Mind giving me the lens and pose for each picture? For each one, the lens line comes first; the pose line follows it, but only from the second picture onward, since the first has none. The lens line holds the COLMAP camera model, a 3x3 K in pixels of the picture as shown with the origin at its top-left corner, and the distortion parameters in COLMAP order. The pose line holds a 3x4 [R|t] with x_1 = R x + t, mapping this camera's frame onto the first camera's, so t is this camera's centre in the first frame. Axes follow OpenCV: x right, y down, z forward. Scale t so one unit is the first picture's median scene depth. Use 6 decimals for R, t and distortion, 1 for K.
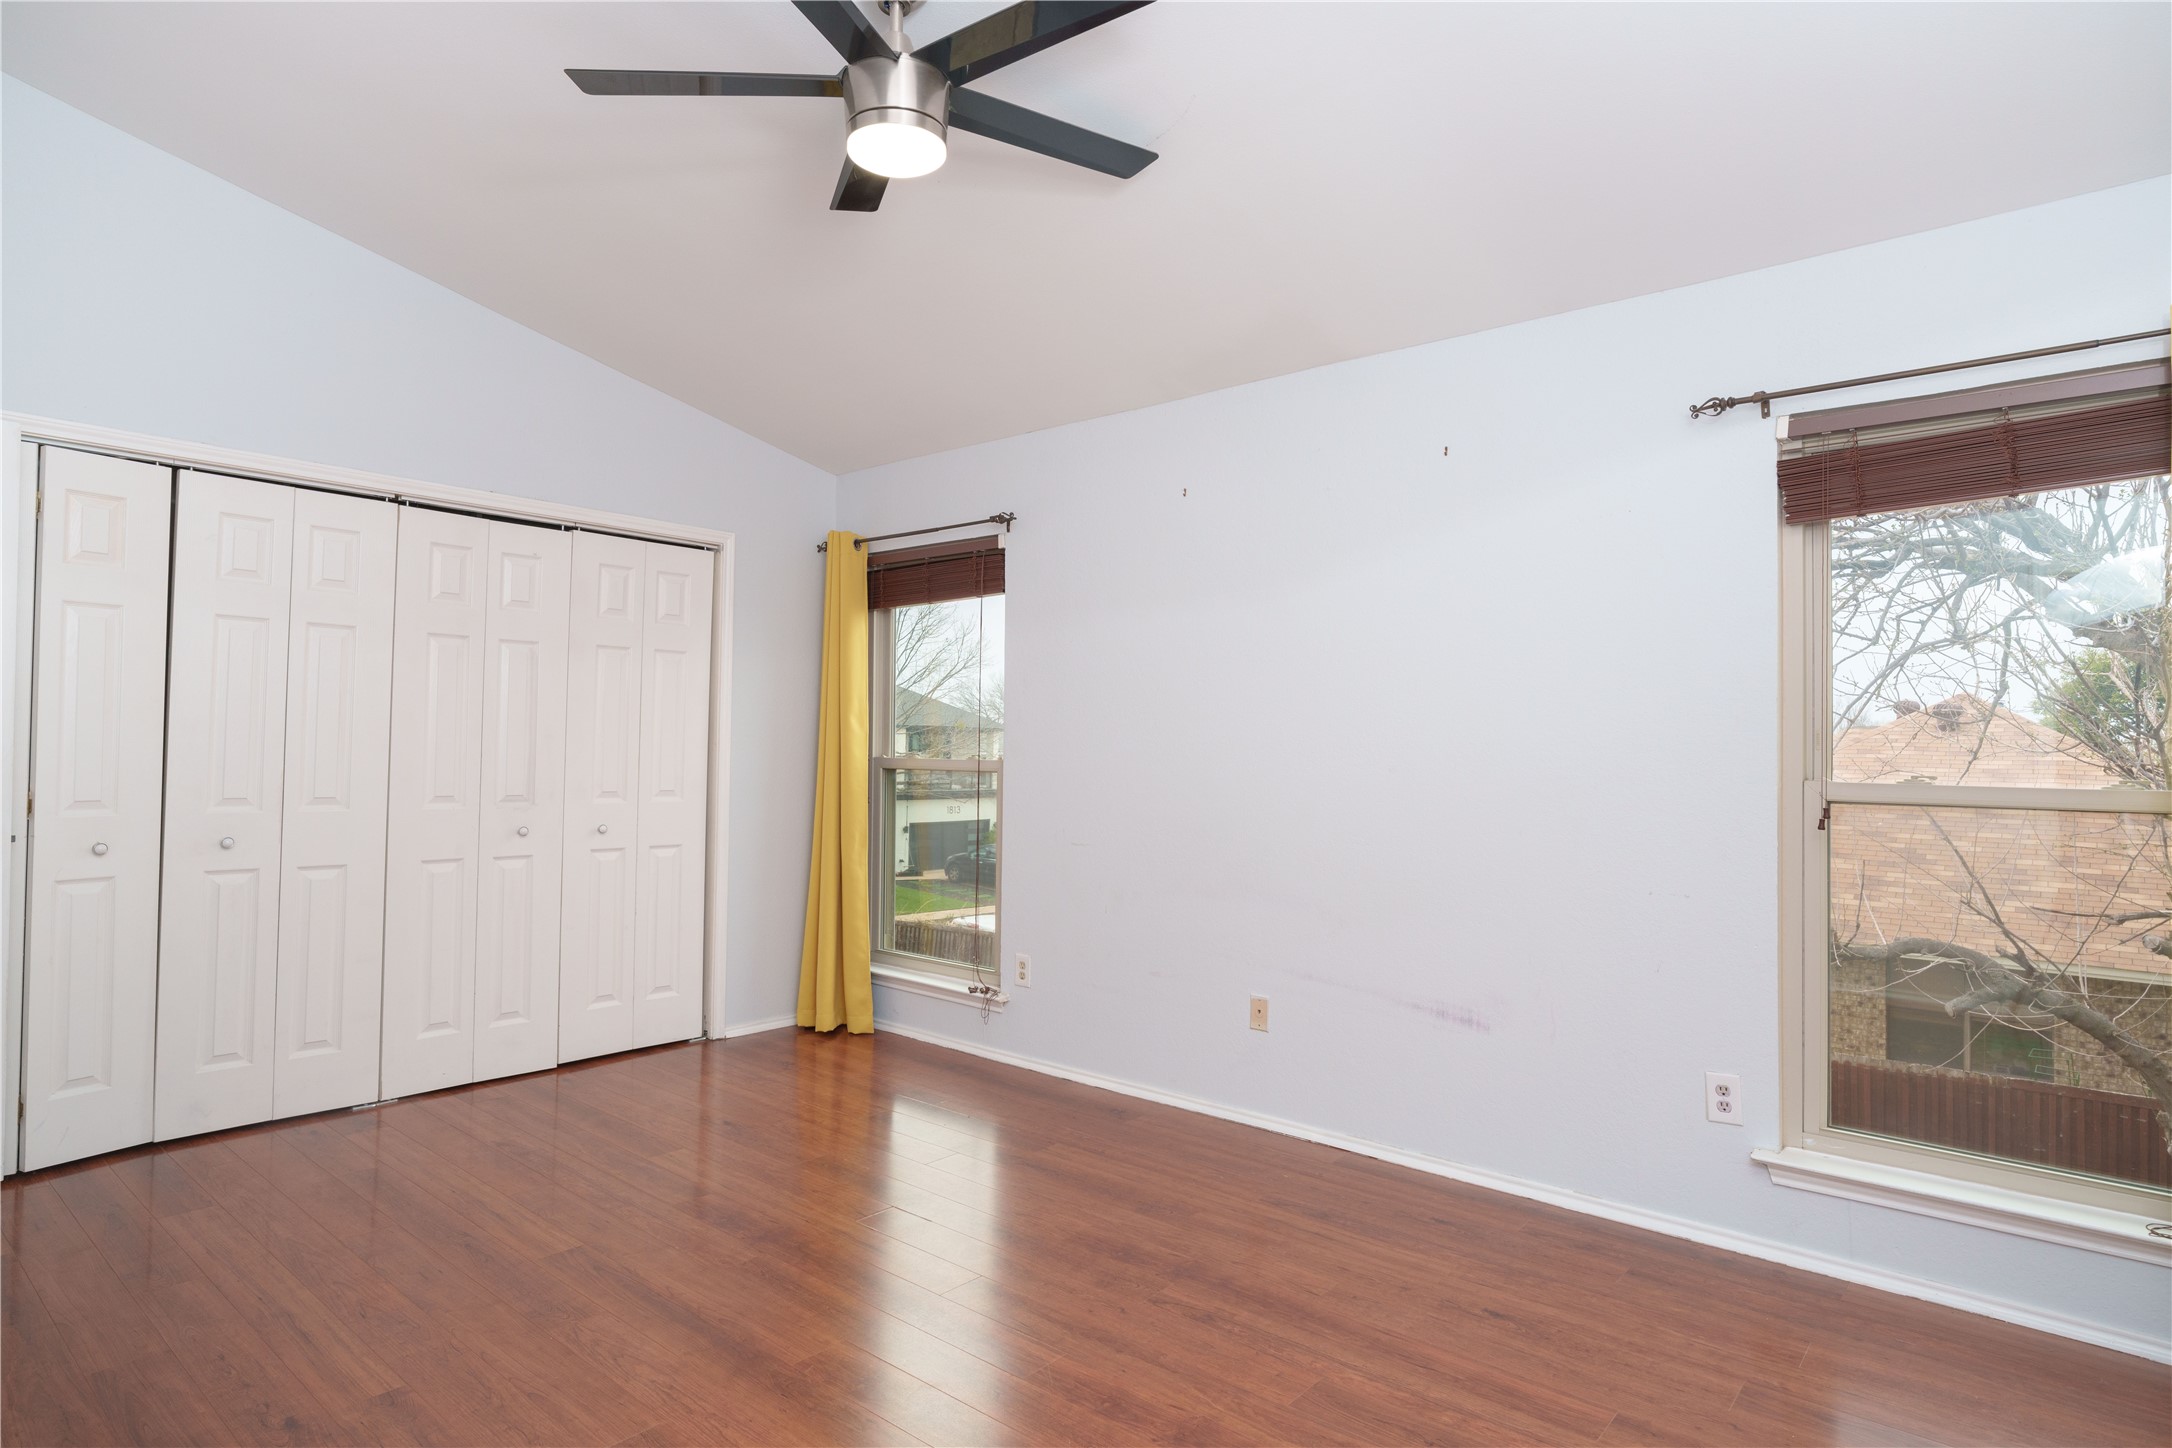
lens RADIAL K [[1202.6, 0, 1086.0], [0, 1202.6, 724.0], [0, 0, 1]] dist [0.023134, -0.001125]
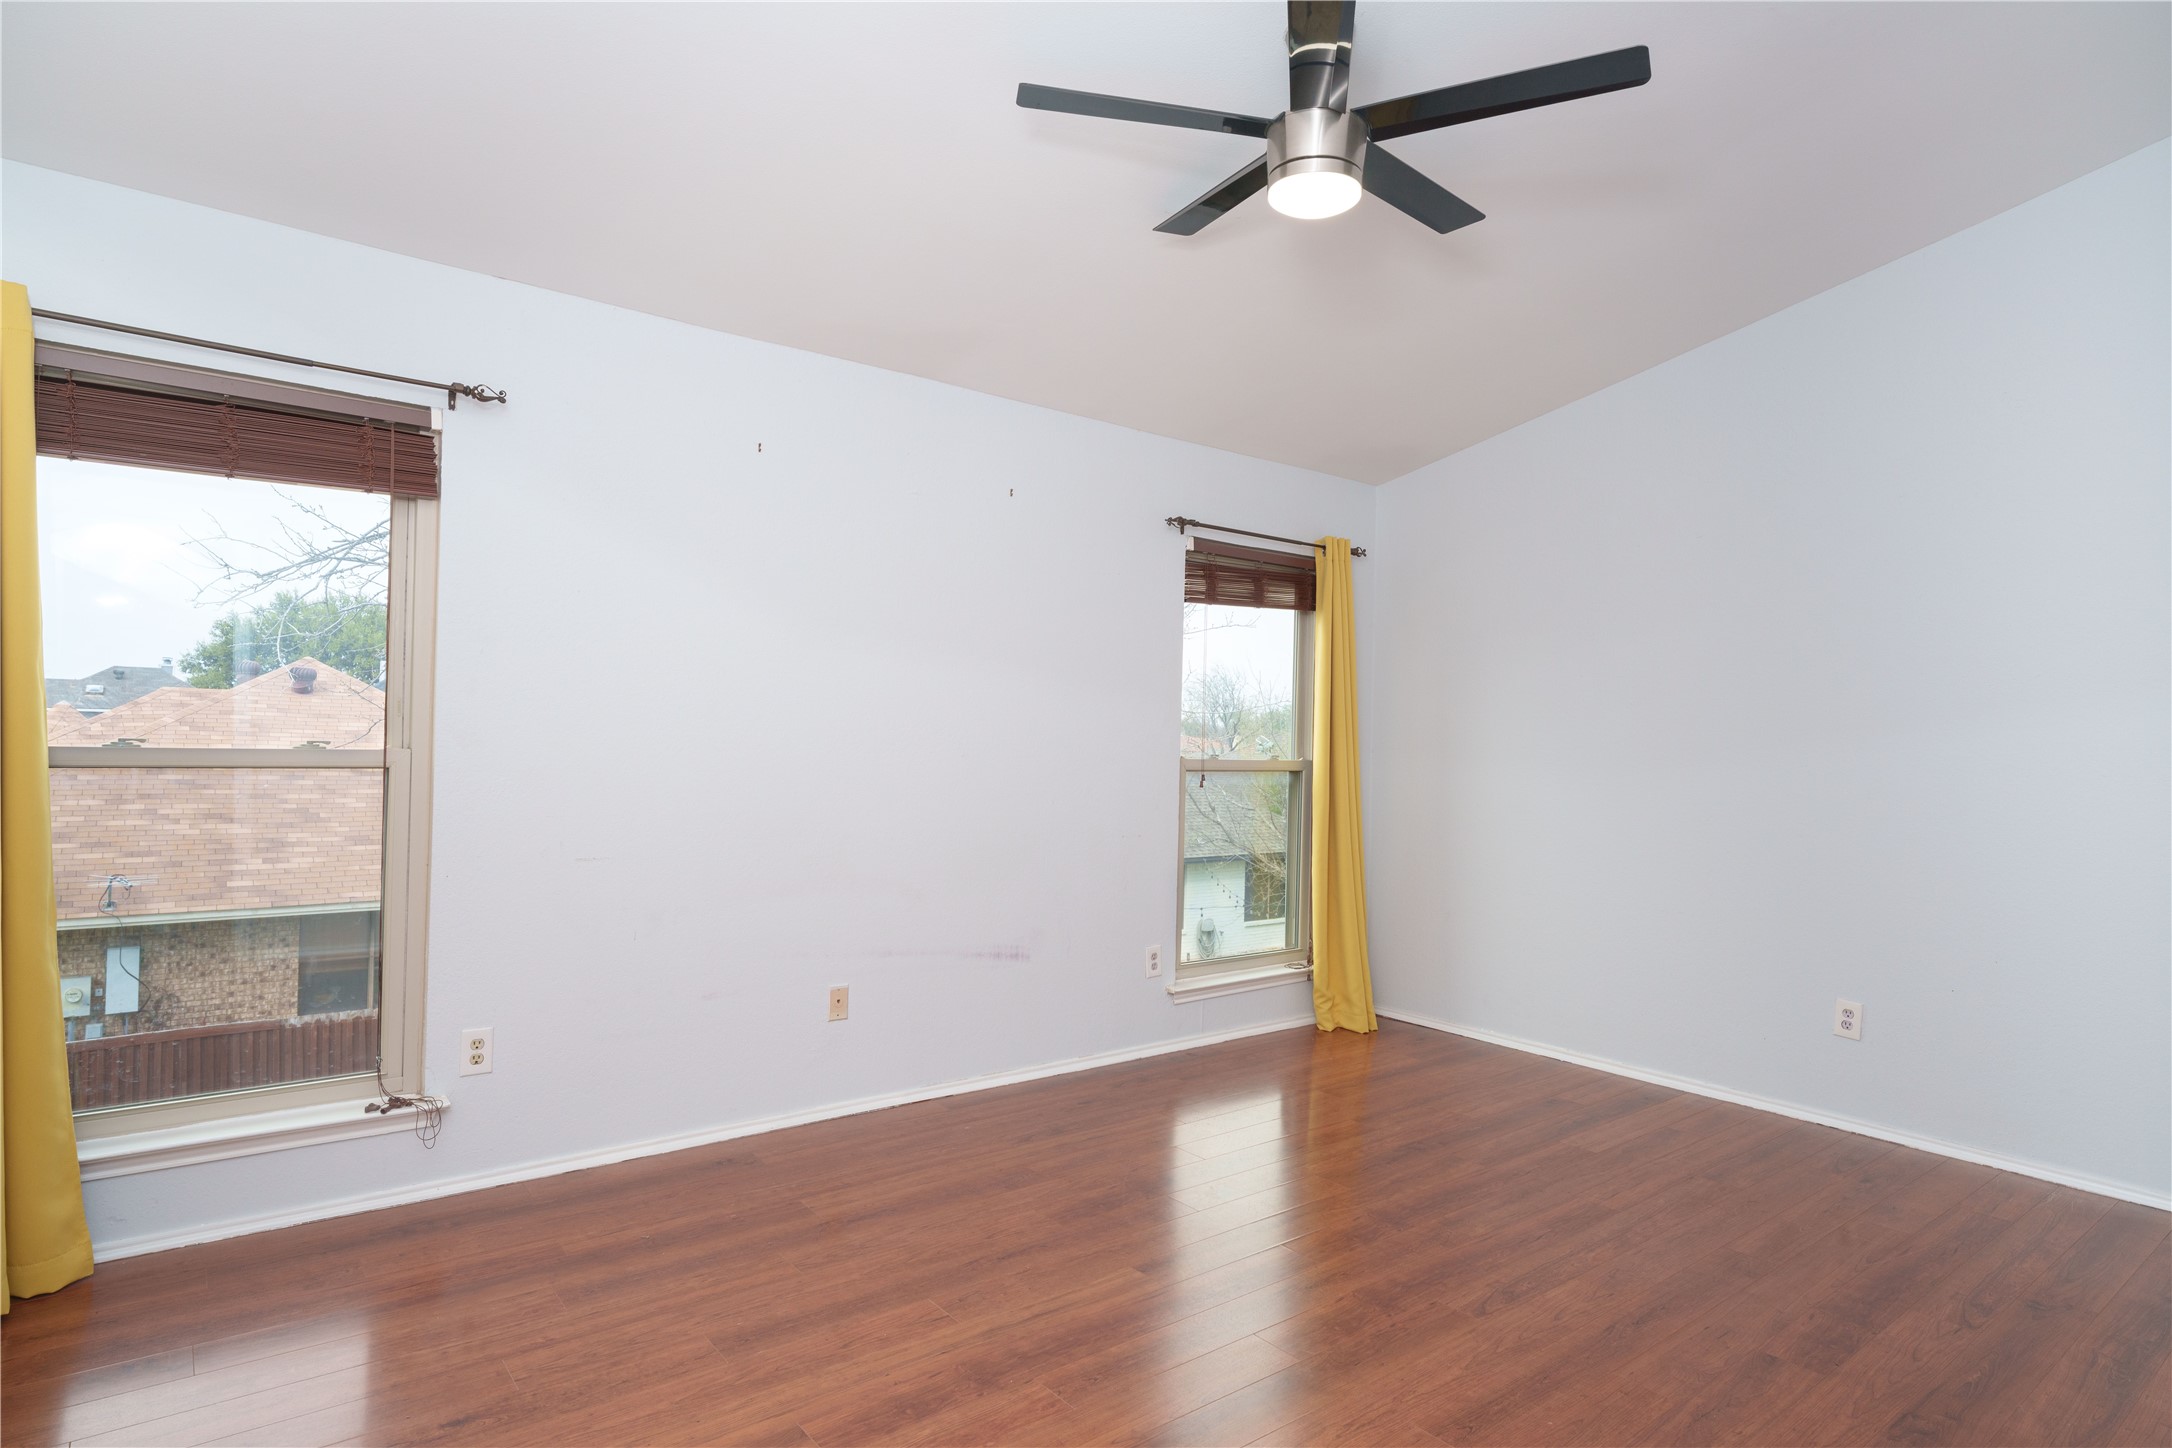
lens RADIAL K [[1212.2, 0, 1085.2], [0, 1212.2, 751.8], [0, 0, 1]] dist [0.016168, -0.000046]
pose [[0.154517, -0.013893, 0.987892, -0.837284], [-0.047314, 0.998650, 0.021445, 0.005609], [-0.986856, -0.050055, 0.153651, 0.692298]]
